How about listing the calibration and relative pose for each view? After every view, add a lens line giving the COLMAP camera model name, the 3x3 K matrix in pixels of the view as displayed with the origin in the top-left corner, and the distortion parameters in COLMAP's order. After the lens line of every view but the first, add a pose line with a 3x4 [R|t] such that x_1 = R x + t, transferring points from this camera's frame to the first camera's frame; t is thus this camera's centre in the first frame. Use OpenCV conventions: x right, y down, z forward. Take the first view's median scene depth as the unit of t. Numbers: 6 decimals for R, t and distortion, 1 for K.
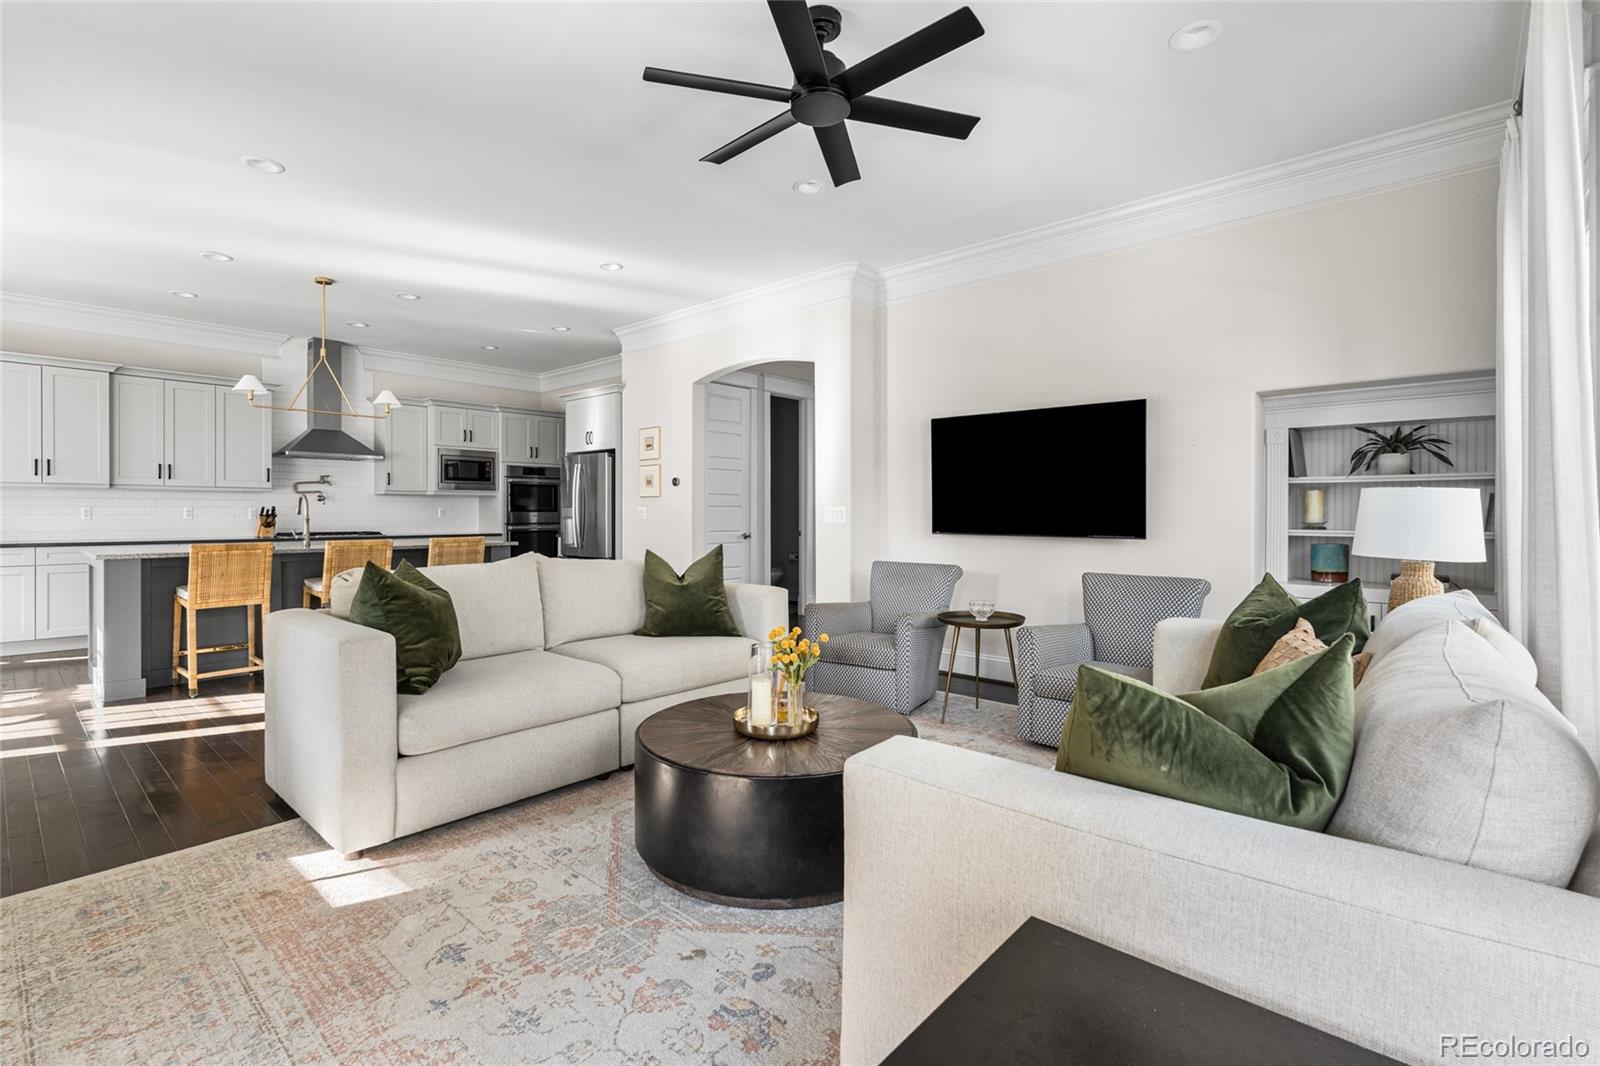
lens RADIAL K [[720.8, 0, 787.1], [0, 720.8, 516.1], [0, 0, 1]] dist [-0.001906, 0.000348]
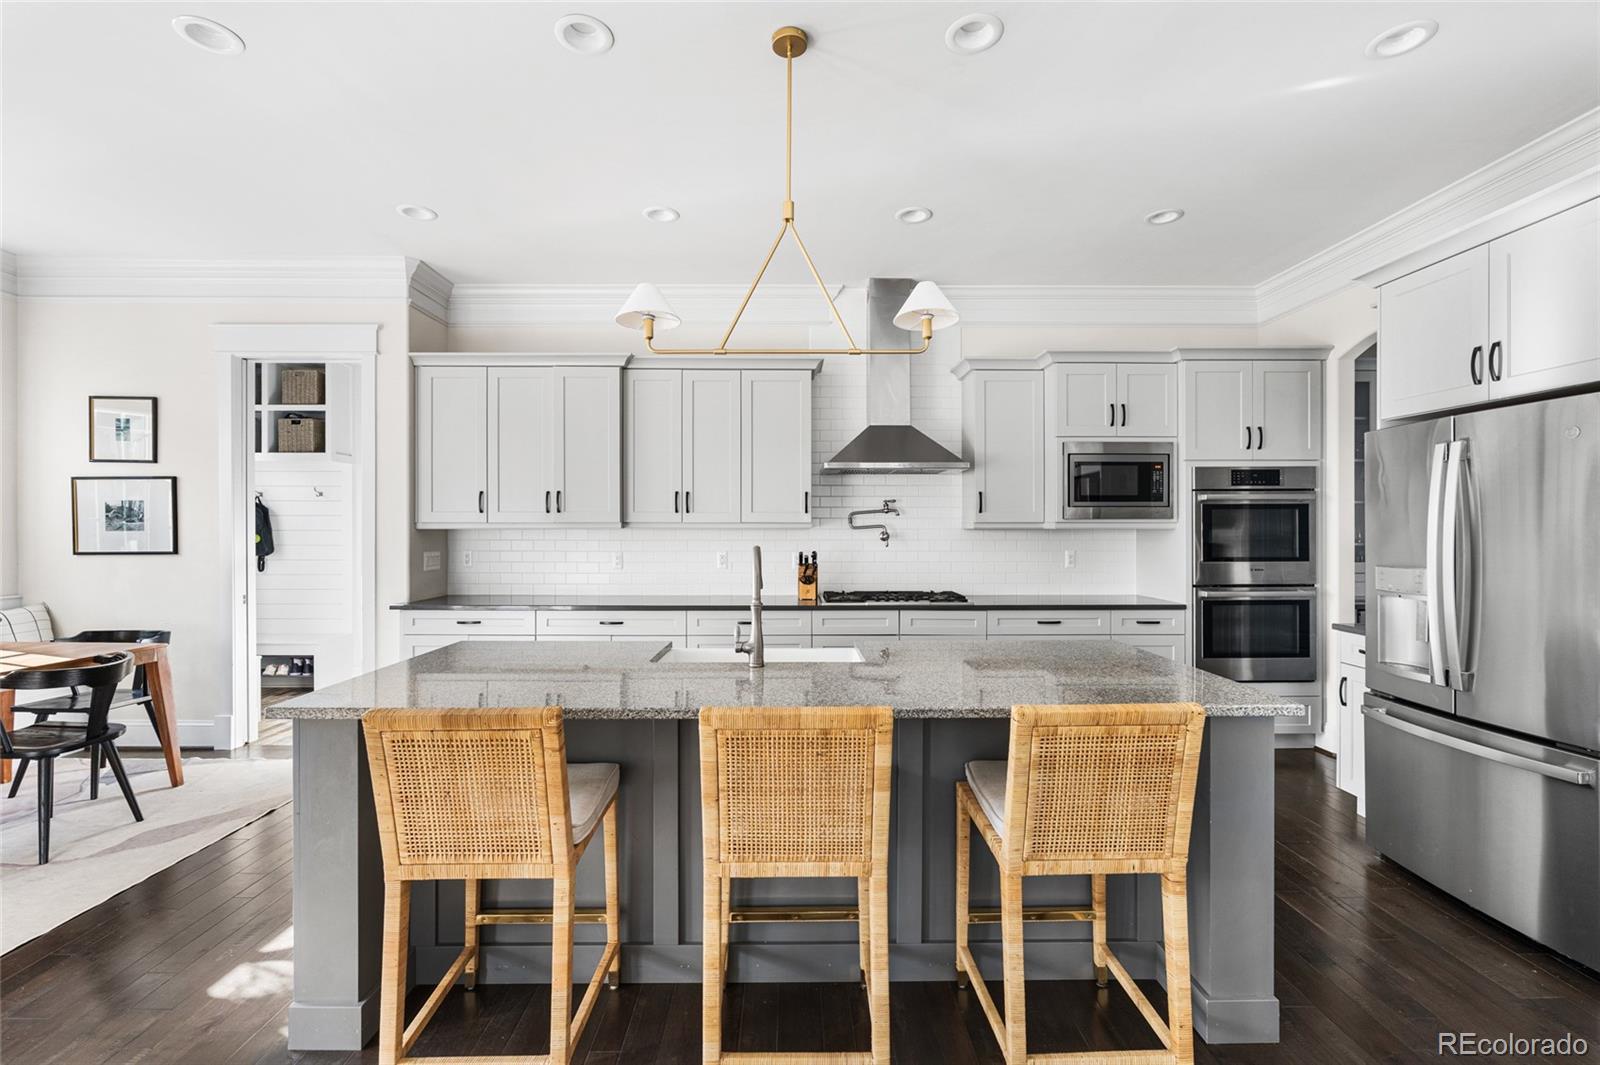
lens RADIAL K [[720.8, 0, 801.9], [0, 720.8, 529.7], [0, 0, 1]] dist [-0.001906, 0.000348]
pose [[0.686711, -0.003070, -0.726924, -0.232979], [-0.002363, 0.999976, -0.006455, -0.025868], [0.726927, 0.006151, 0.686688, 0.502327]]
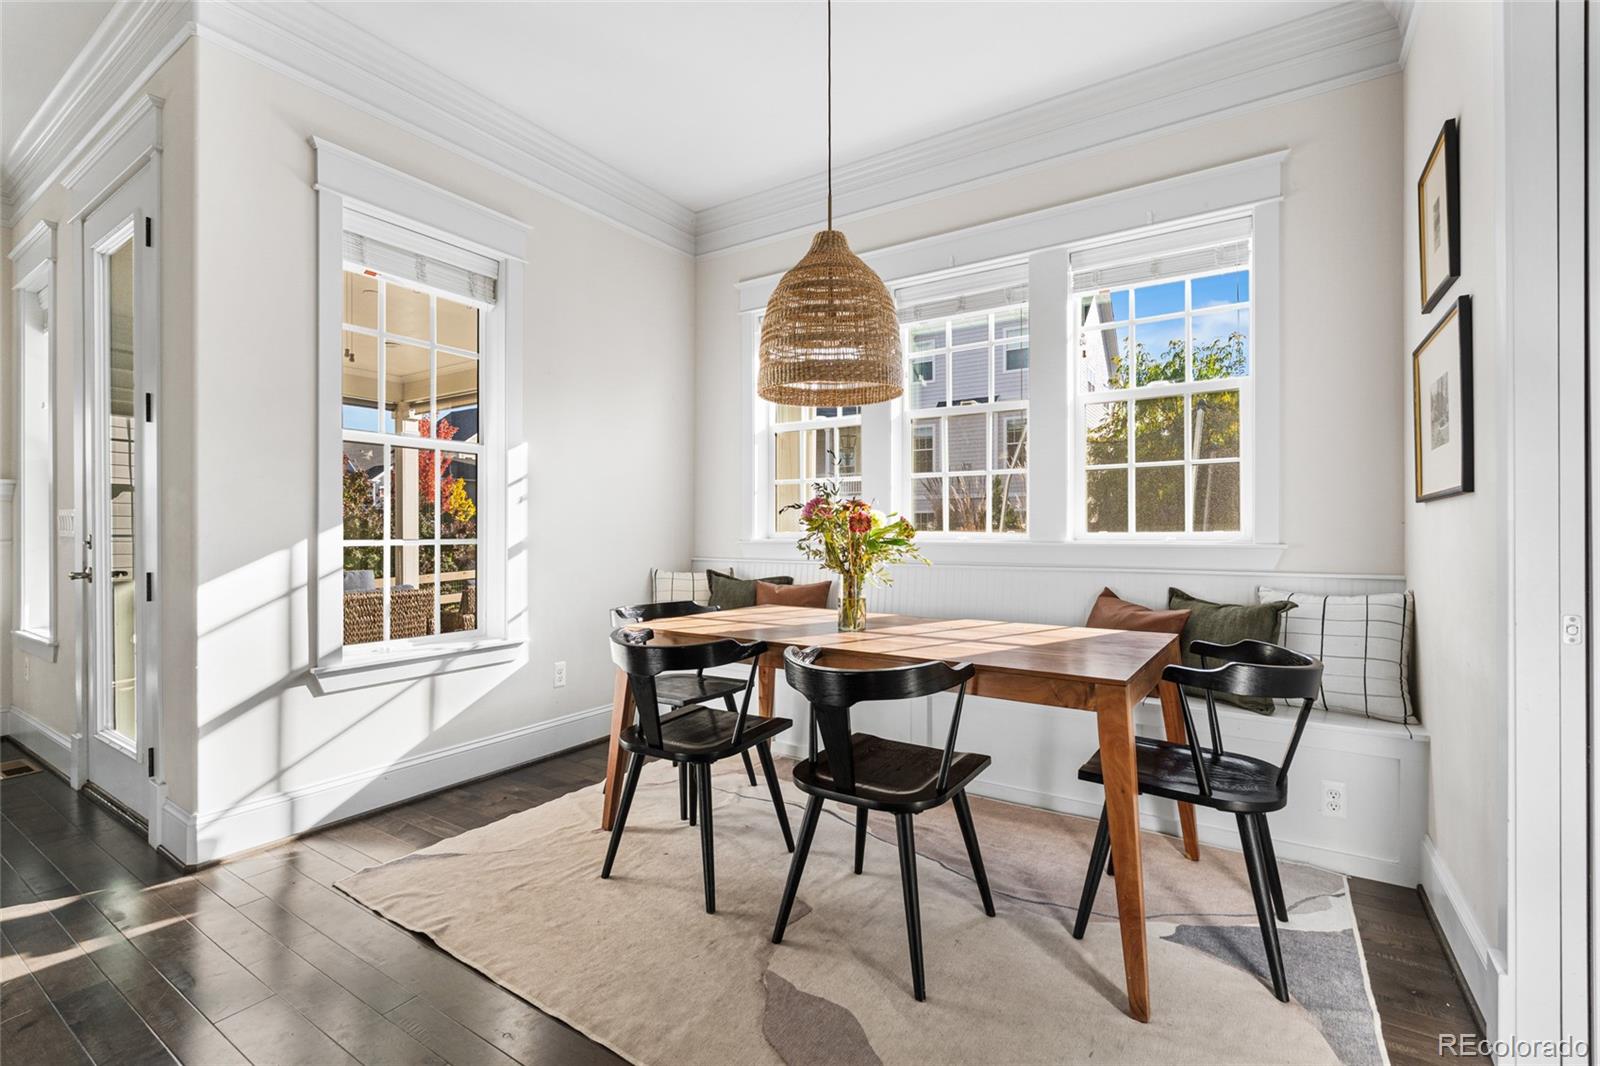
lens RADIAL K [[720.8, 0, 809.6], [0, 720.8, 531.3], [0, 0, 1]] dist [-0.001906, 0.000348]
pose [[-0.983772, -0.003627, -0.179384, -0.729411], [-0.004001, 0.999991, 0.001723, 0.002713], [0.179376, 0.002412, -0.983778, 0.713988]]
